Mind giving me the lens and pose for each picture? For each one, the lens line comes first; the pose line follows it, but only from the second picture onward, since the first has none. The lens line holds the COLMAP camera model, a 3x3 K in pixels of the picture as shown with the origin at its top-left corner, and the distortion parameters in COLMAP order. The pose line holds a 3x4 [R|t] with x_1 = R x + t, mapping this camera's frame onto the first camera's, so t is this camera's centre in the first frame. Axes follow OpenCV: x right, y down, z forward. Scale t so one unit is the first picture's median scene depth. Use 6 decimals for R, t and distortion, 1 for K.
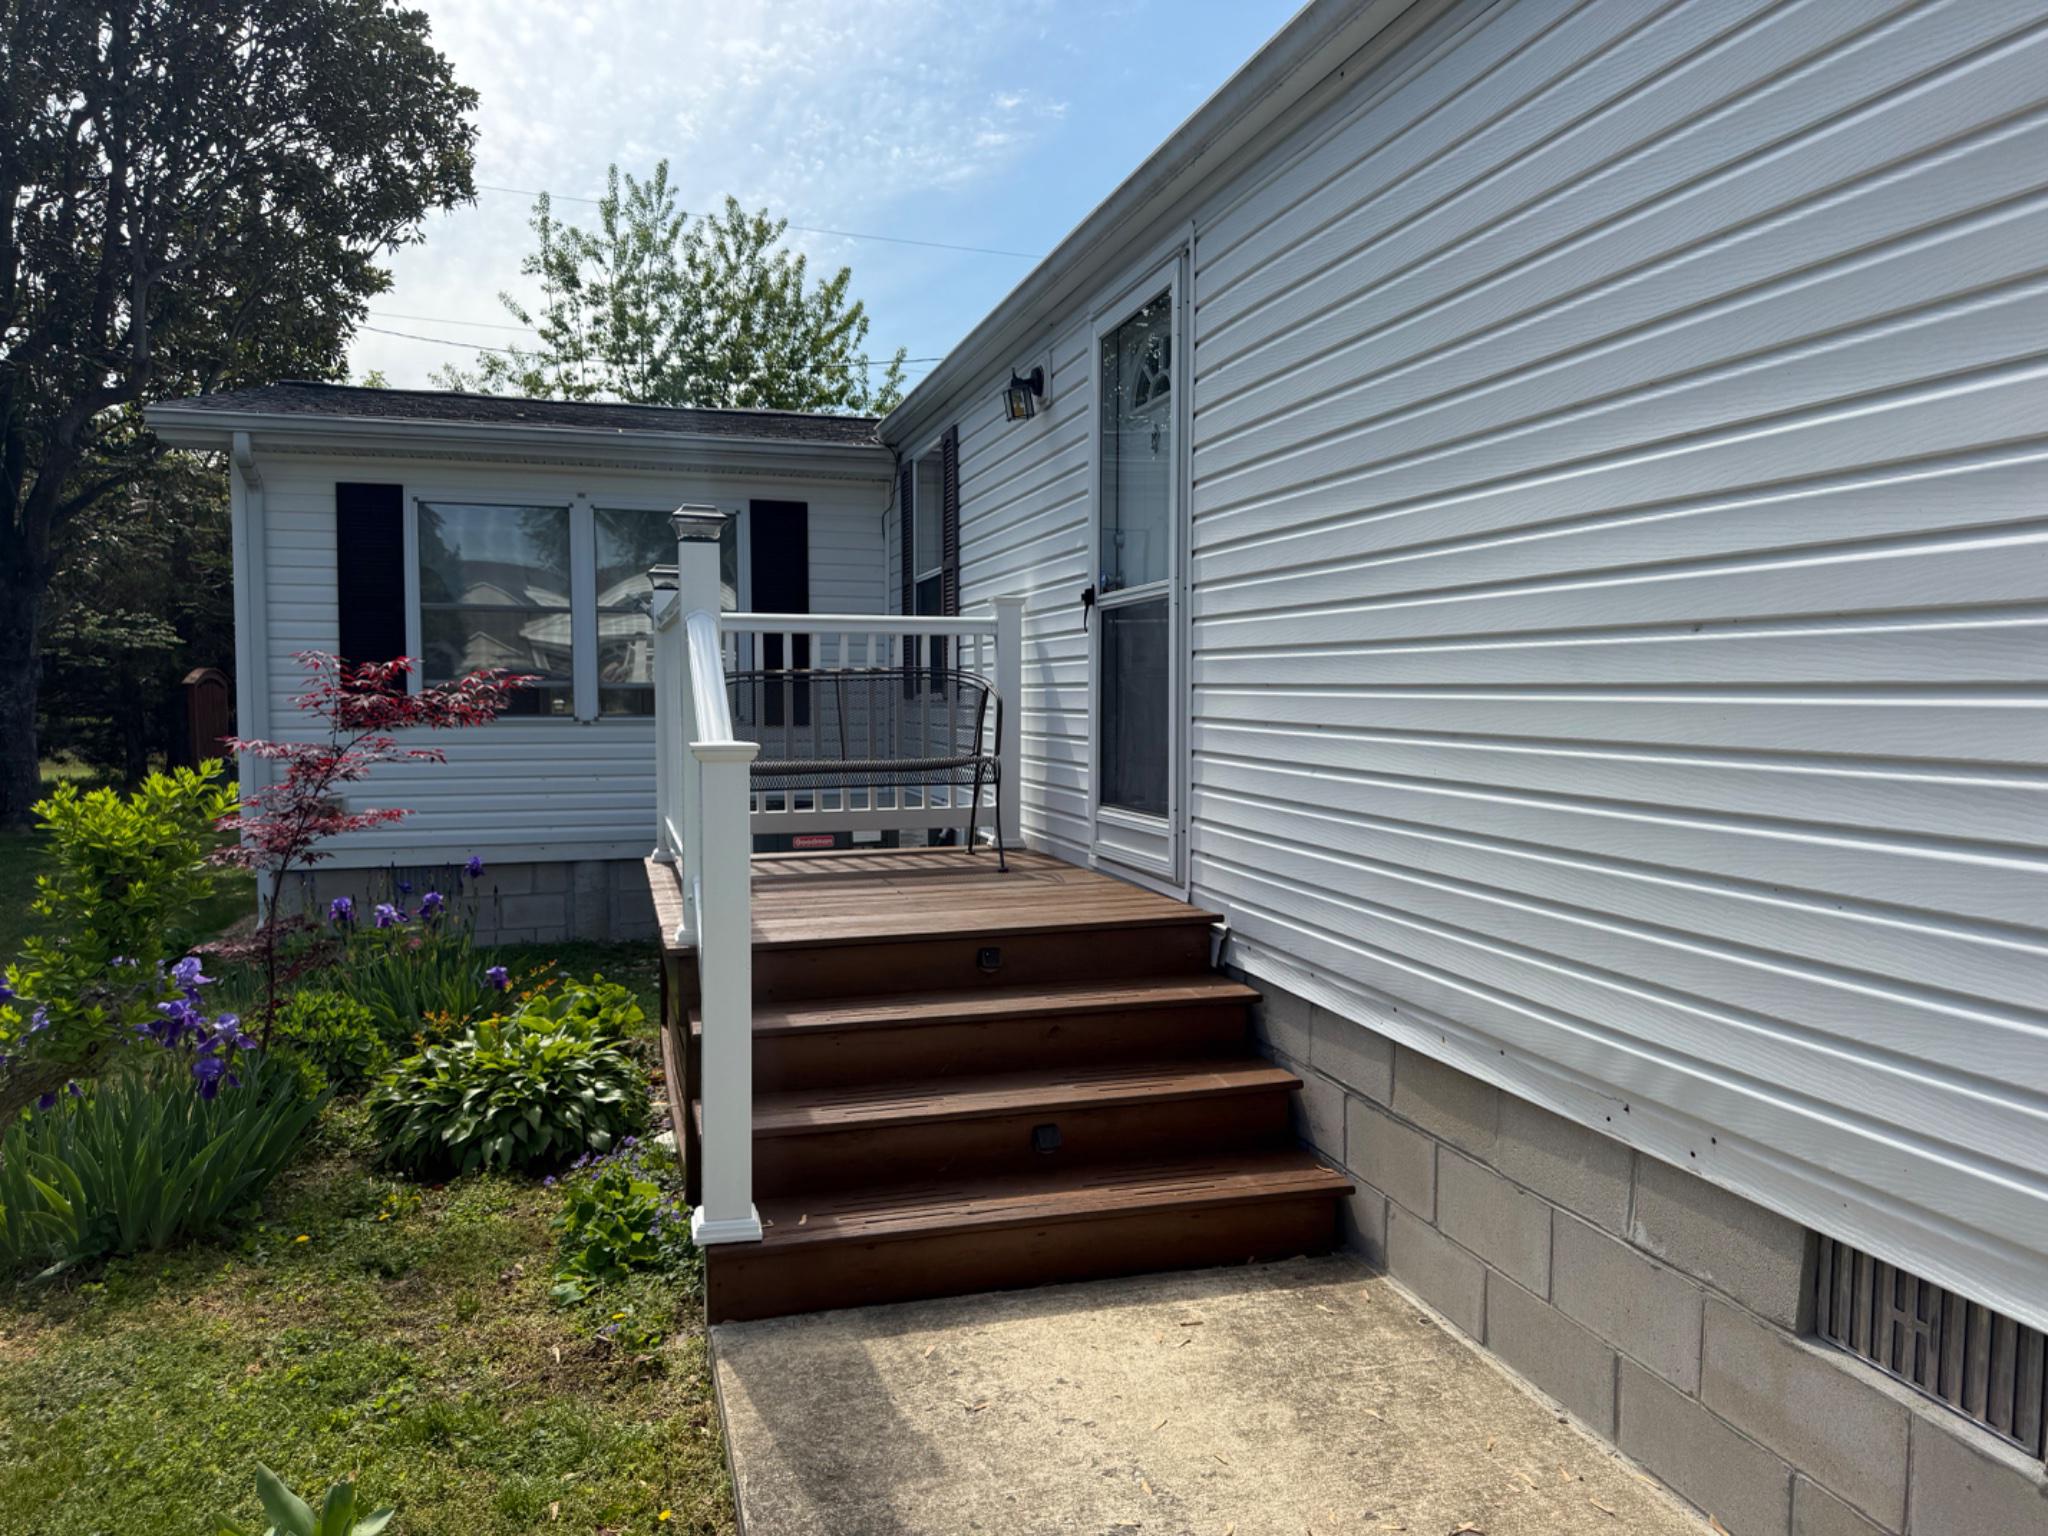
lens RADIAL K [[1425.3, 0, 1024.9], [0, 1425.3, 781.9], [0, 0, 1]] dist [0.080658, -0.143256]
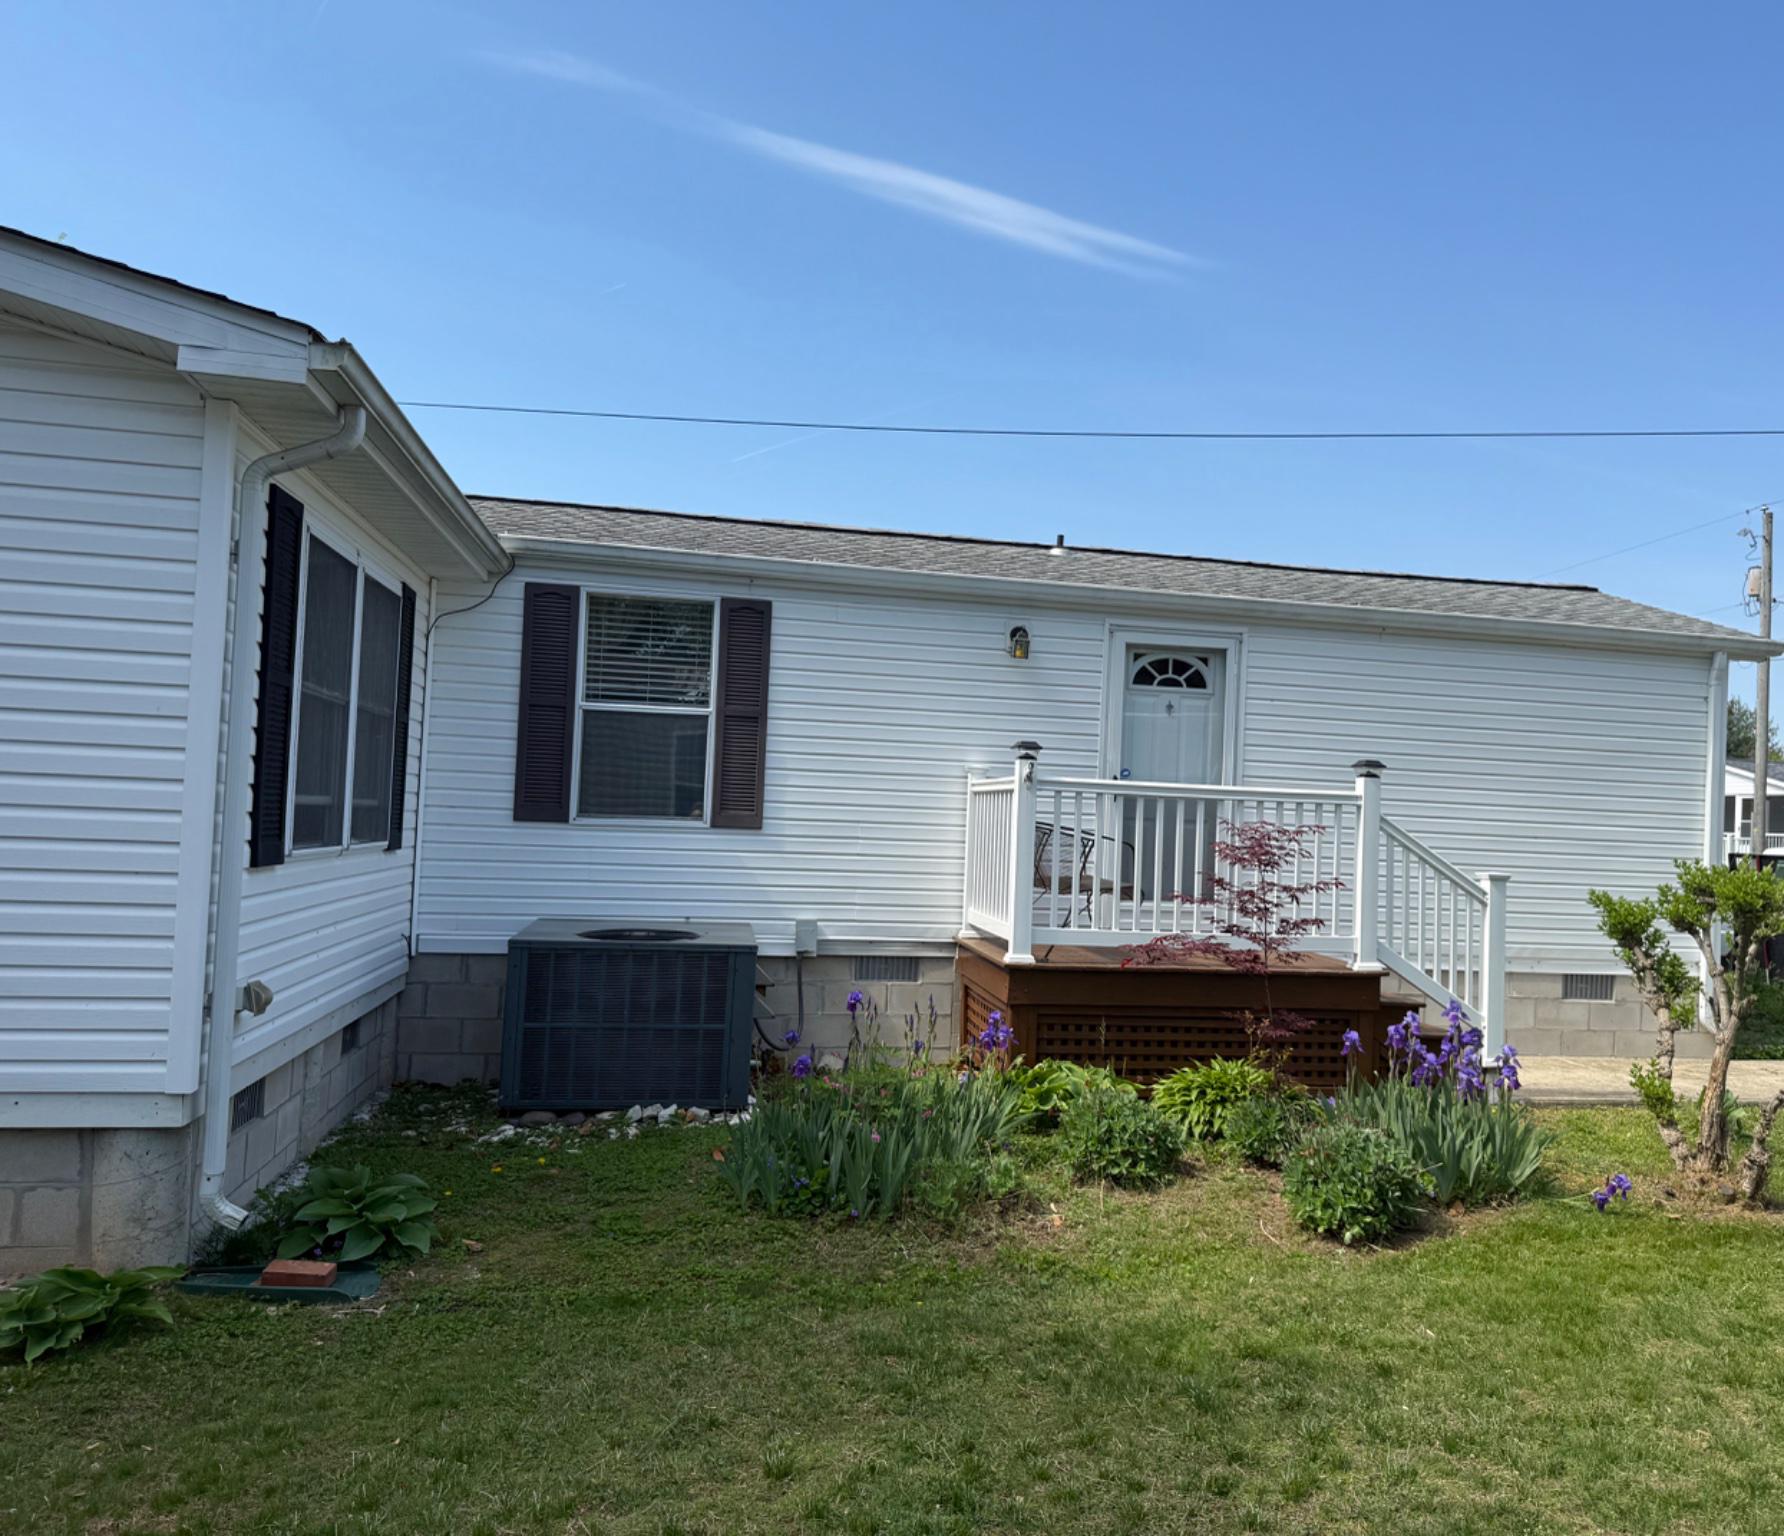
lens RADIAL K [[1432.5, 0, 1046.7], [0, 1432.5, 768.7], [0, 0, 1]] dist [0.100115, -0.171014]
pose [[0.046234, 0.041109, 0.998084, -0.498274], [0.023643, 0.998828, -0.042234, -0.021954], [-0.998651, 0.025551, 0.045208, 0.291194]]
